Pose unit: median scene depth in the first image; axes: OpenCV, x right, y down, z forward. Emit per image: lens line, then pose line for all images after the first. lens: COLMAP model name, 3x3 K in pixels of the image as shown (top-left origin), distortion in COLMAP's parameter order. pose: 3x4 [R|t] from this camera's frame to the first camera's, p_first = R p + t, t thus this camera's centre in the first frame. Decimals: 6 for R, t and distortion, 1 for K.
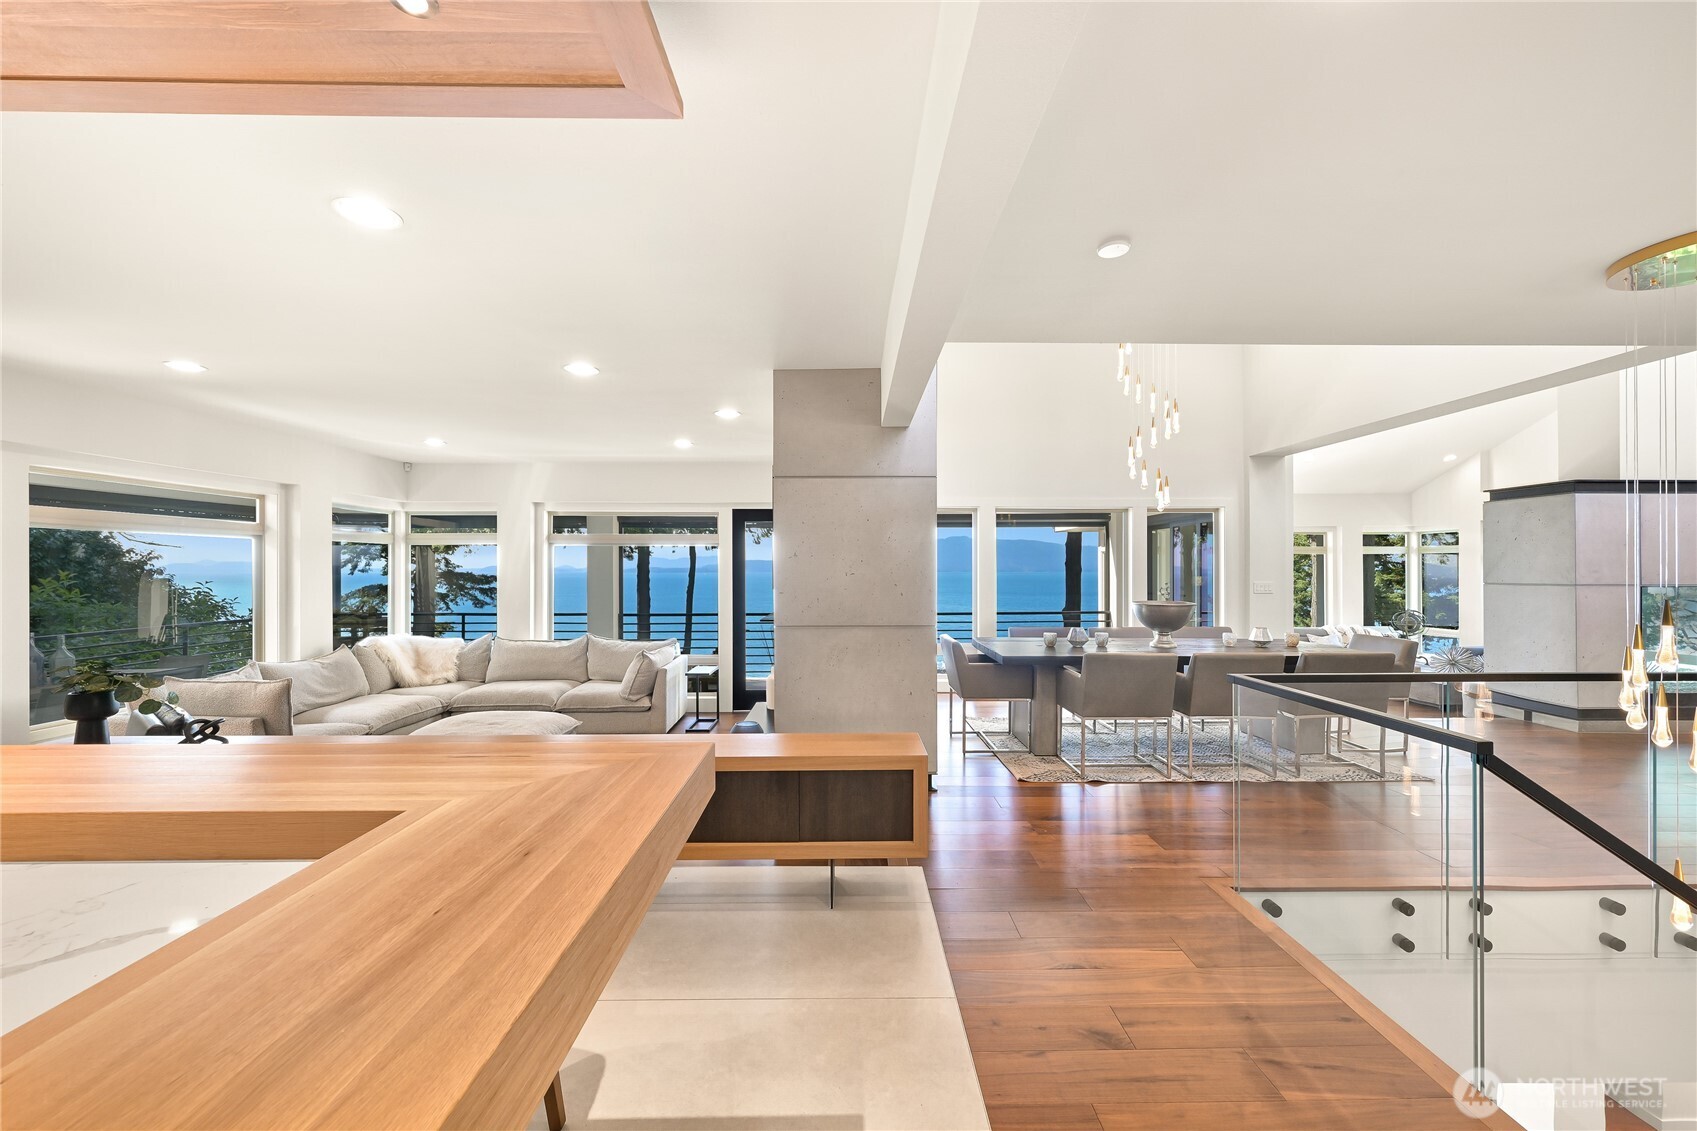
lens RADIAL K [[663.0, 0, 851.6], [0, 663.0, 566.8], [0, 0, 1]] dist [-0.001074, -0.000128]
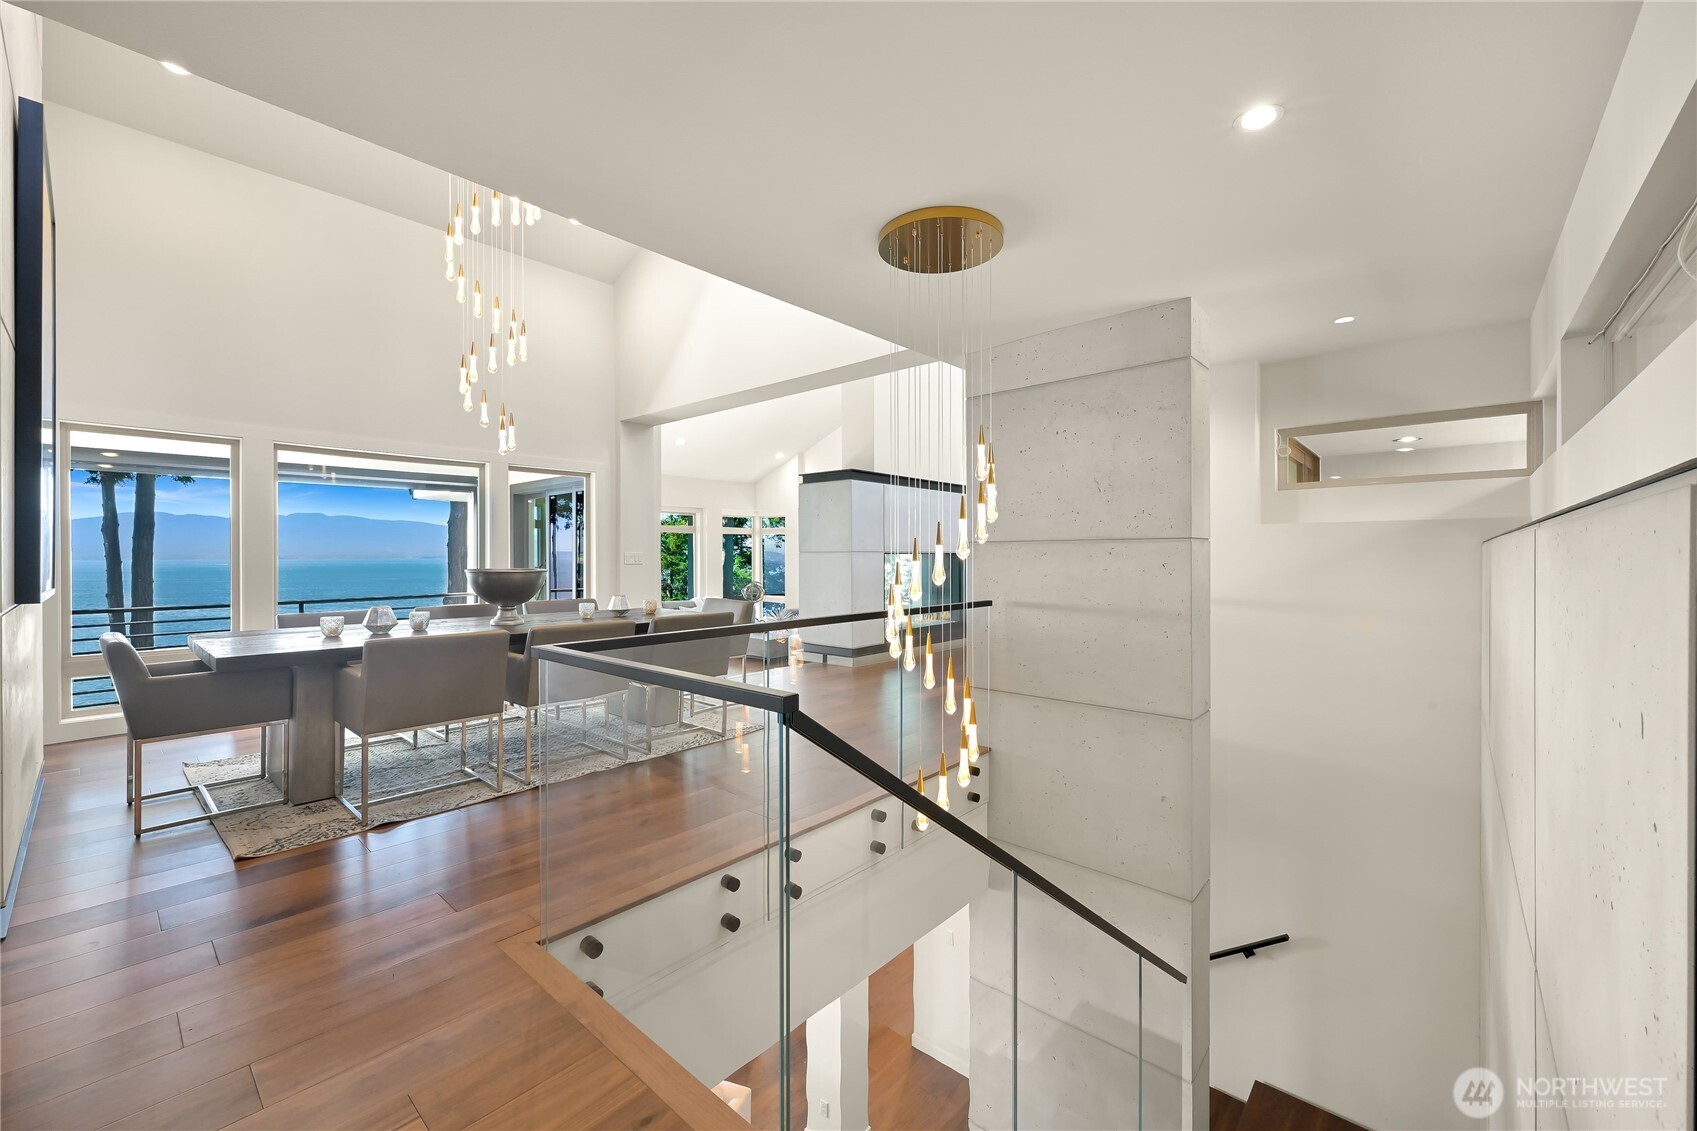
lens RADIAL K [[670.4, 0, 848.5], [0, 670.4, 565.5], [0, 0, 1]] dist [0.000667, 0.000060]
pose [[0.672697, -0.010682, 0.739841, 0.168288], [-0.002134, 0.999864, 0.016376, 0.039952], [-0.739915, -0.012595, 0.672582, 0.168961]]
